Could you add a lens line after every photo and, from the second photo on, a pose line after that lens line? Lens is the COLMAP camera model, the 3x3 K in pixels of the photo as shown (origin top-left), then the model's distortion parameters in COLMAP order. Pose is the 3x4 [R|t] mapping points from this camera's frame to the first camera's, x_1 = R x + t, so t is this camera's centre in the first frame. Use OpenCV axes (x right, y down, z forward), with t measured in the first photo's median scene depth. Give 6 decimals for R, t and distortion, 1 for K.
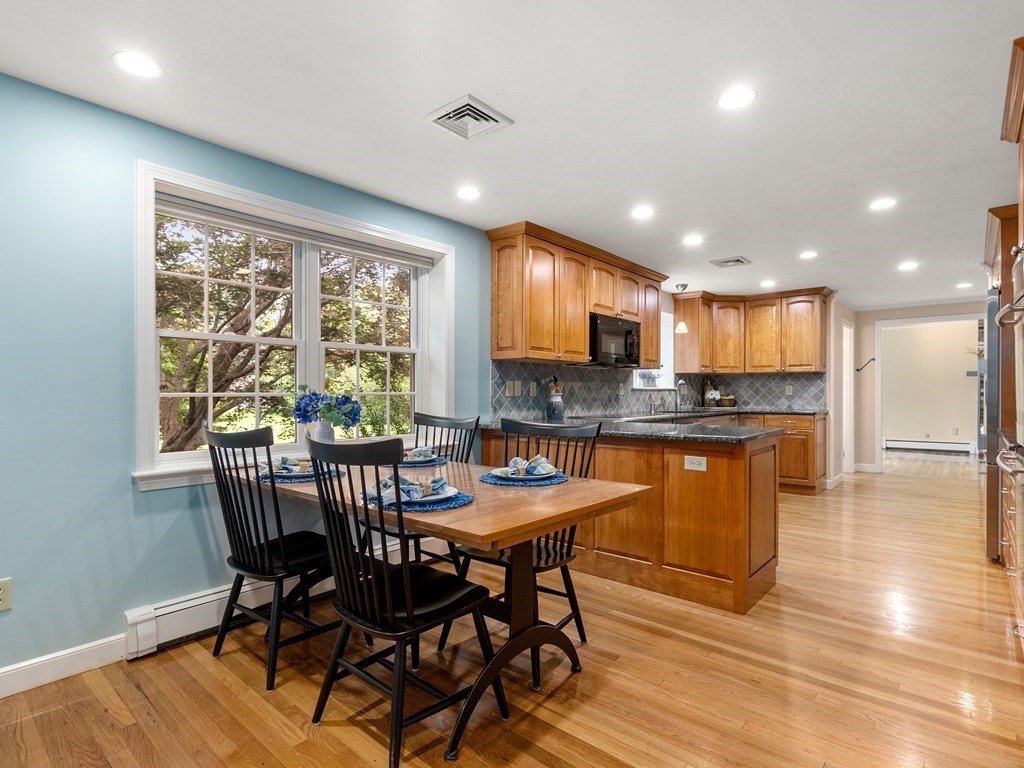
lens RADIAL K [[529.6, 0, 514.1], [0, 529.6, 394.4], [0, 0, 1]] dist [-0.010320, 0.007300]
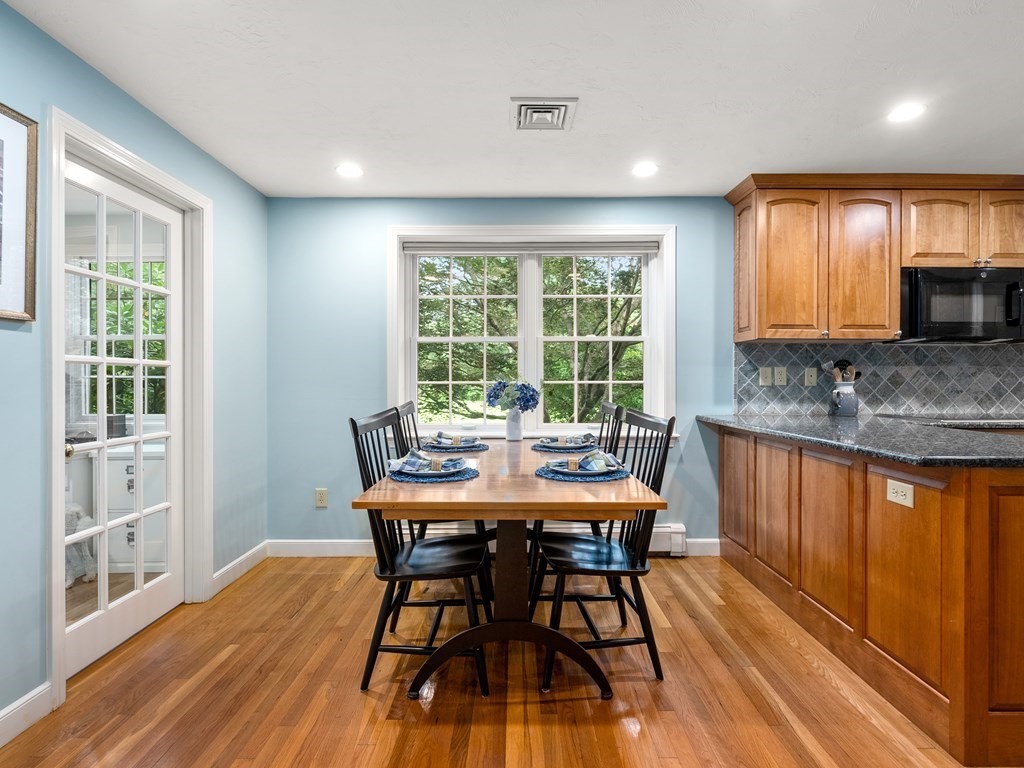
lens RADIAL K [[529.6, 0, 511.0], [0, 529.6, 378.7], [0, 0, 1]] dist [-0.010320, 0.007300]
pose [[0.653338, -0.001740, -0.757065, 0.283827], [-0.002132, 0.999989, -0.004139, -0.002280], [0.757064, 0.004318, 0.653327, 0.124132]]
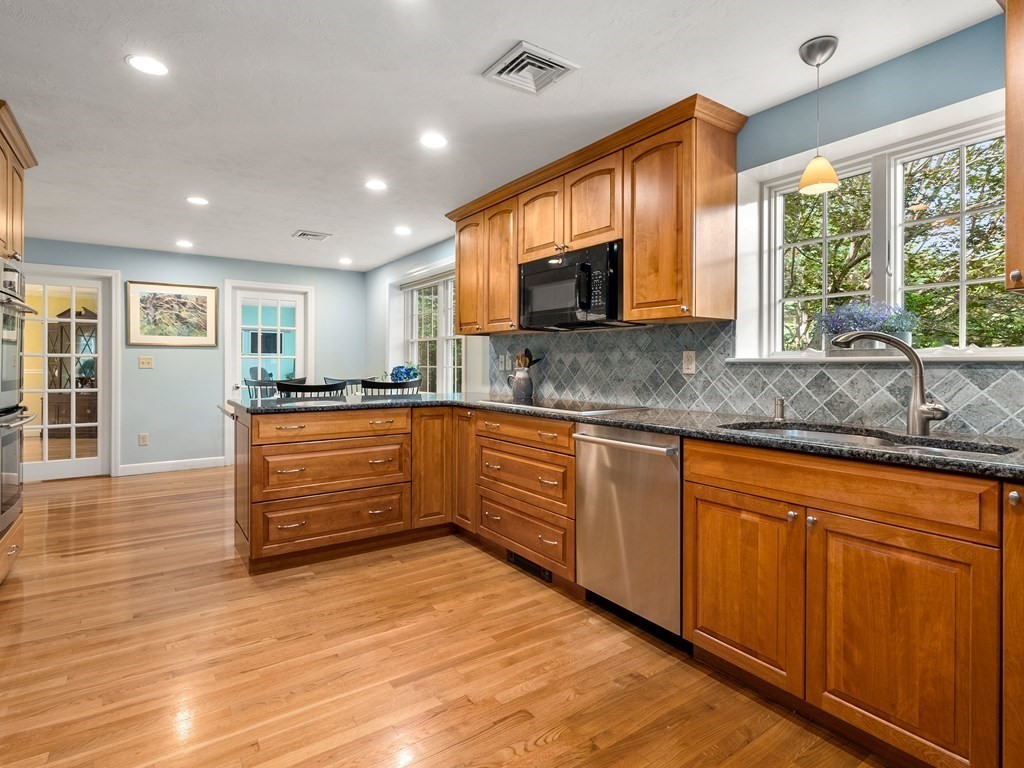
lens RADIAL K [[529.6, 0, 516.8], [0, 529.6, 368.8], [0, 0, 1]] dist [-0.010320, 0.007300]
pose [[-0.243473, 0.007654, -0.969877, 0.765887], [-0.007388, 0.999925, 0.009745, -0.007894], [0.969879, 0.009539, -0.243399, 1.007768]]
